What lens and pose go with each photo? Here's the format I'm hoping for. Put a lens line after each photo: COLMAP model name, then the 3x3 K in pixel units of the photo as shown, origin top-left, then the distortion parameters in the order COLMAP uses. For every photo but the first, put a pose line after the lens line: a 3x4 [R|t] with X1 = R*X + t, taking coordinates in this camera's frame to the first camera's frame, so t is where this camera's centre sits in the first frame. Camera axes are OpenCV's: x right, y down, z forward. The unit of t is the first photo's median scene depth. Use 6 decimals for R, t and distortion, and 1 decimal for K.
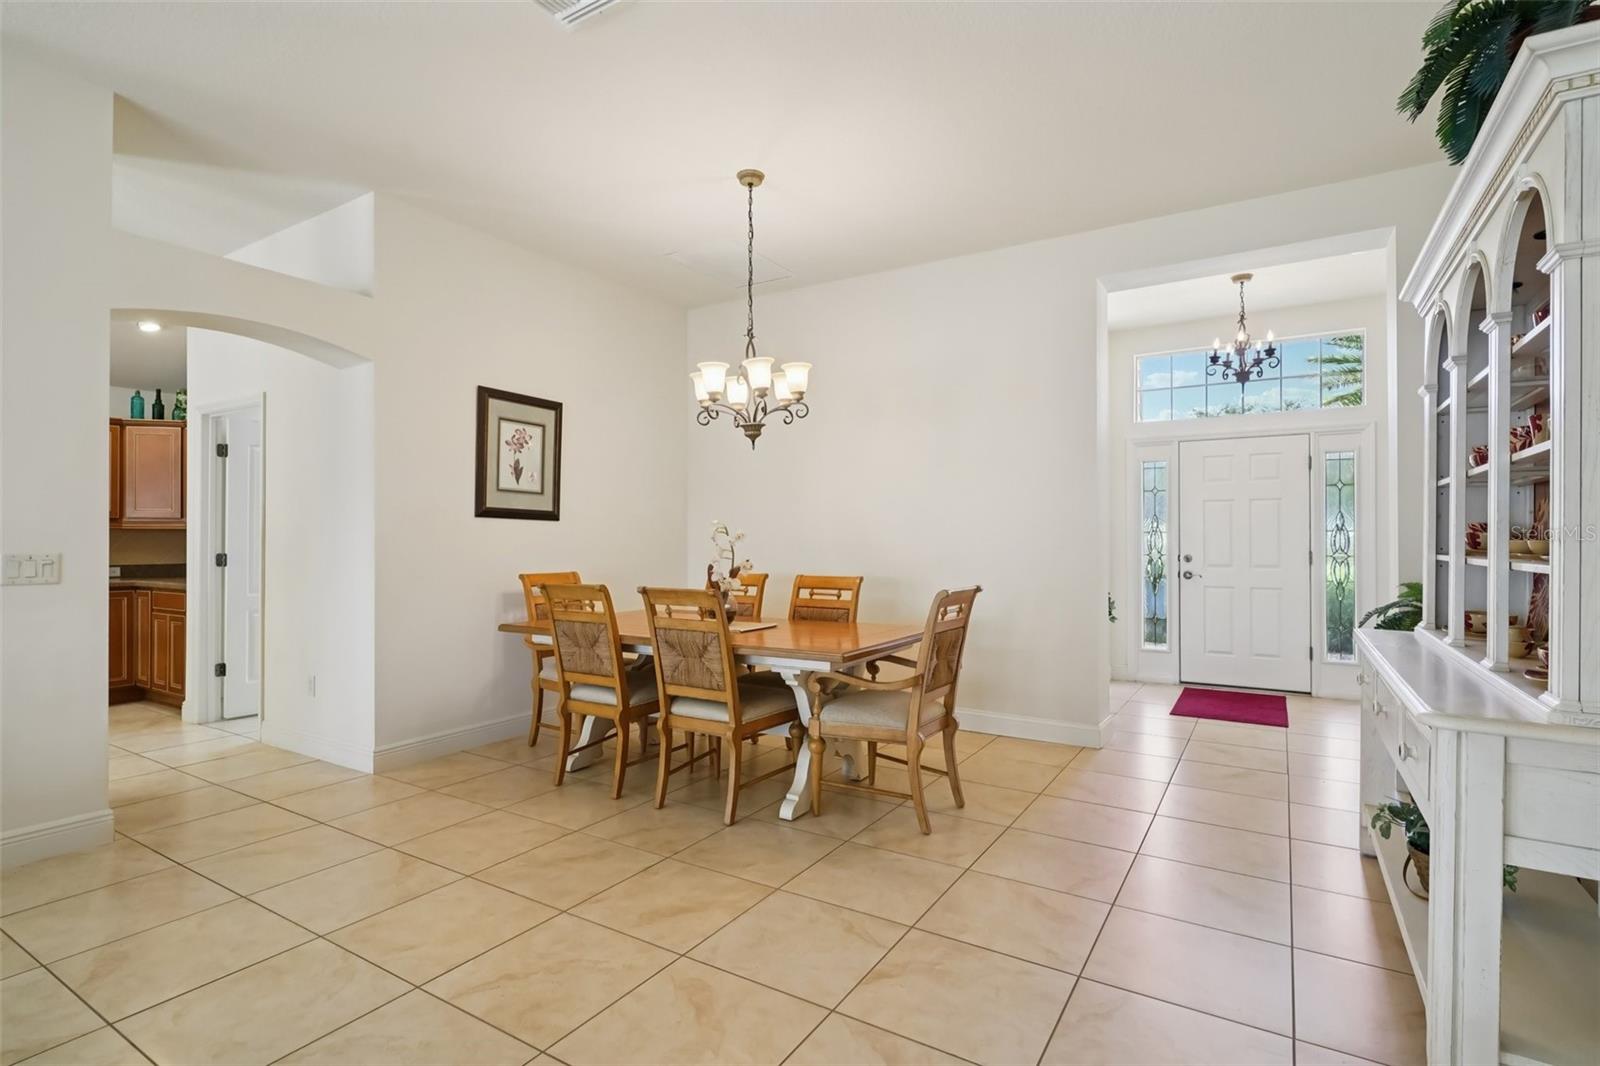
lens RADIAL K [[772.0, 0, 791.1], [0, 772.0, 533.4], [0, 0, 1]] dist [0.010344, -0.000172]
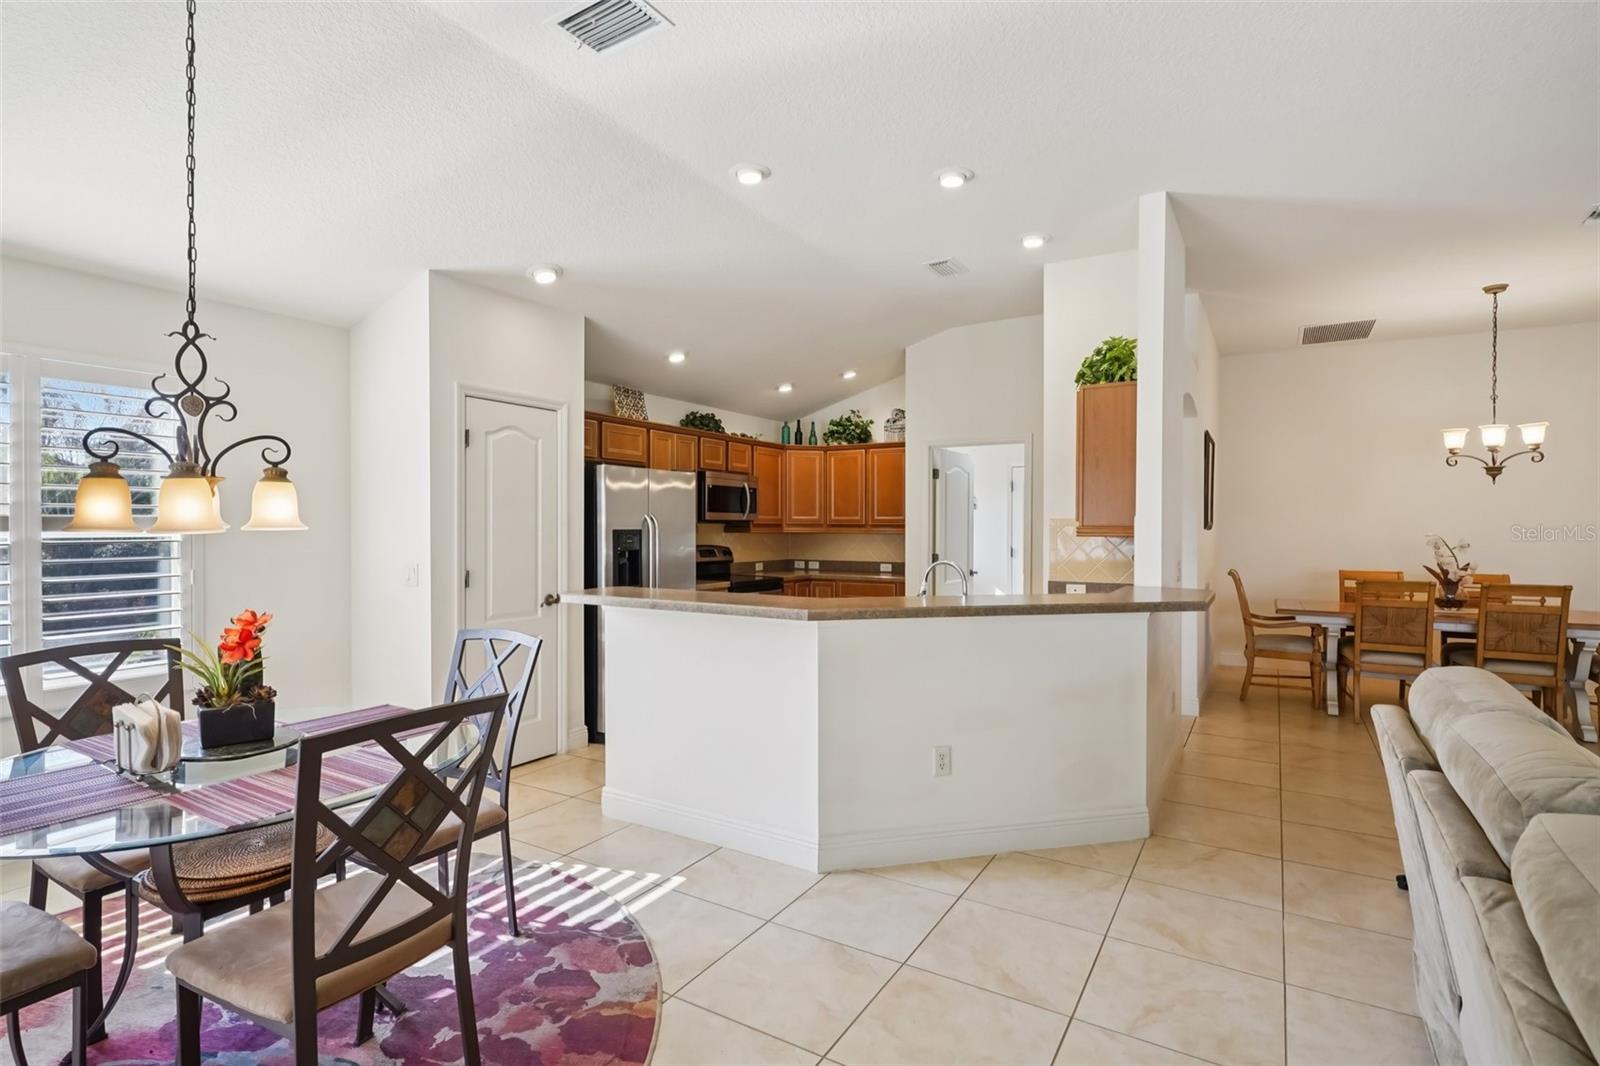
lens RADIAL K [[777.7, 0, 800.0], [0, 777.7, 533.0], [0, 0, 1]] dist [-0.003046, -0.000419]
pose [[0.999917, 0.001844, 0.012719, -1.325211], [-0.002044, 0.999874, 0.015731, -0.039970], [-0.012688, -0.015756, 0.999795, -0.385017]]
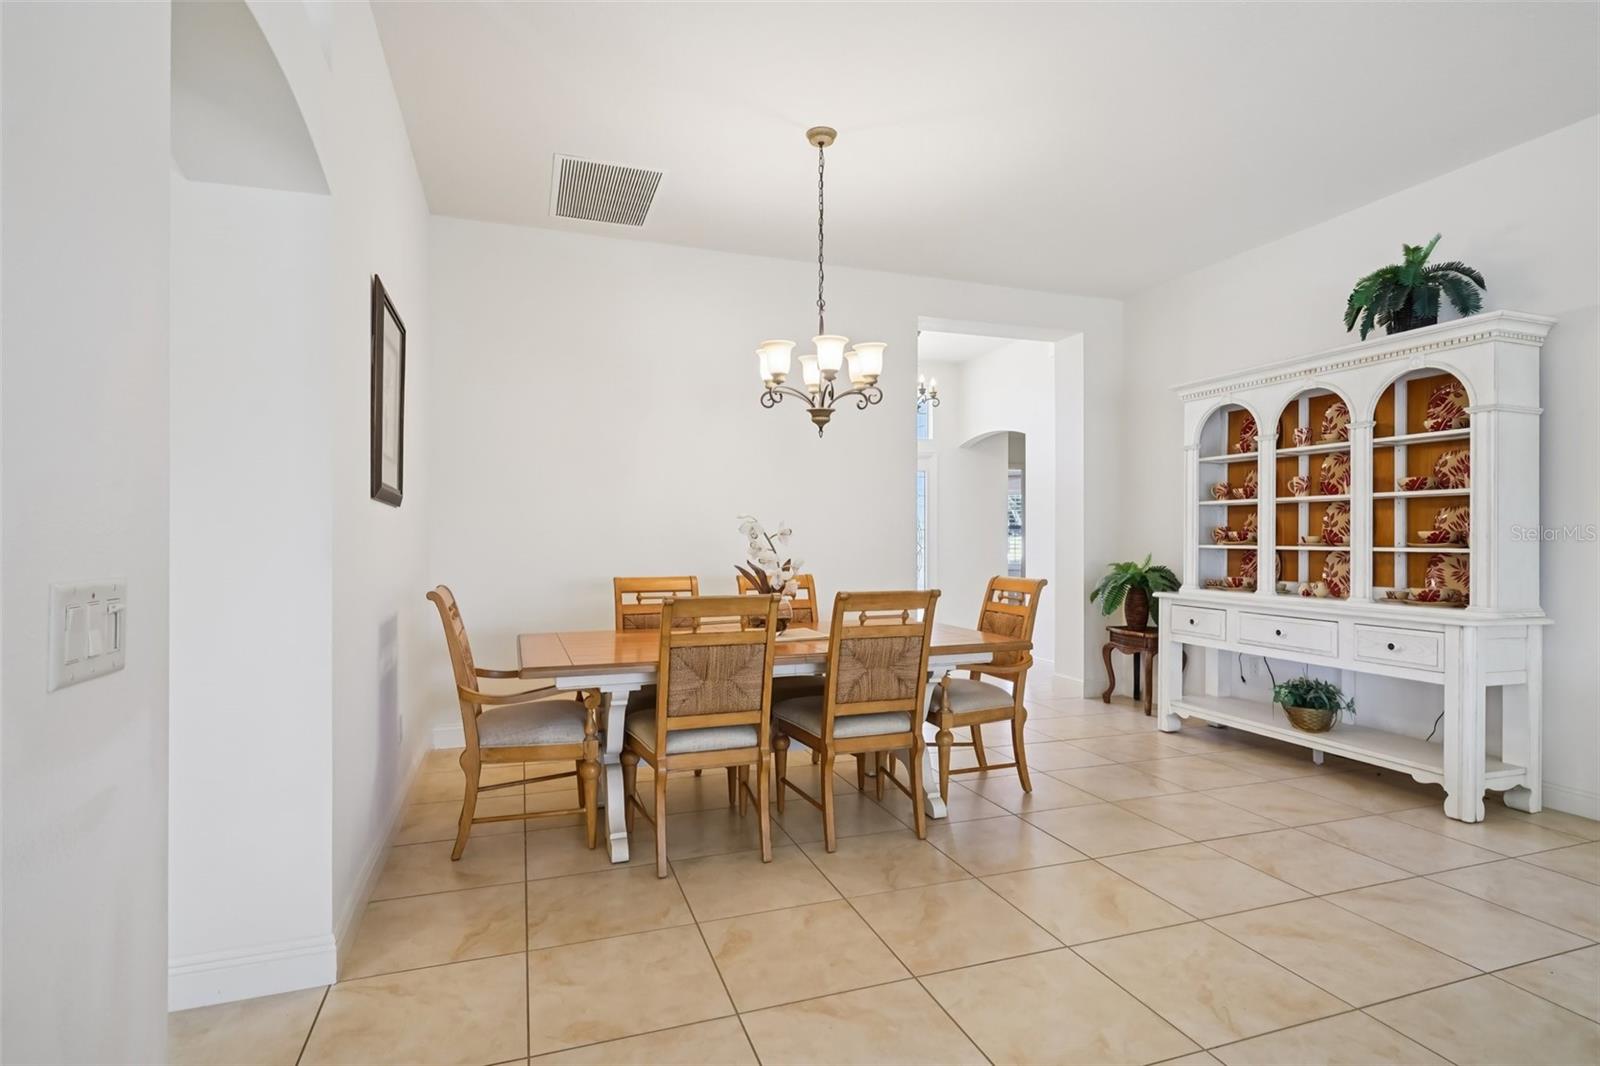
lens RADIAL K [[802.1, 0, 794.8], [0, 802.1, 536.0], [0, 0, 1]] dist [0.001409, -0.000390]
pose [[0.624952, -0.000735, 0.780663, -0.806397], [-0.007016, 0.999954, 0.006558, 0.002032], [-0.780632, -0.009575, 0.624918, 0.438653]]
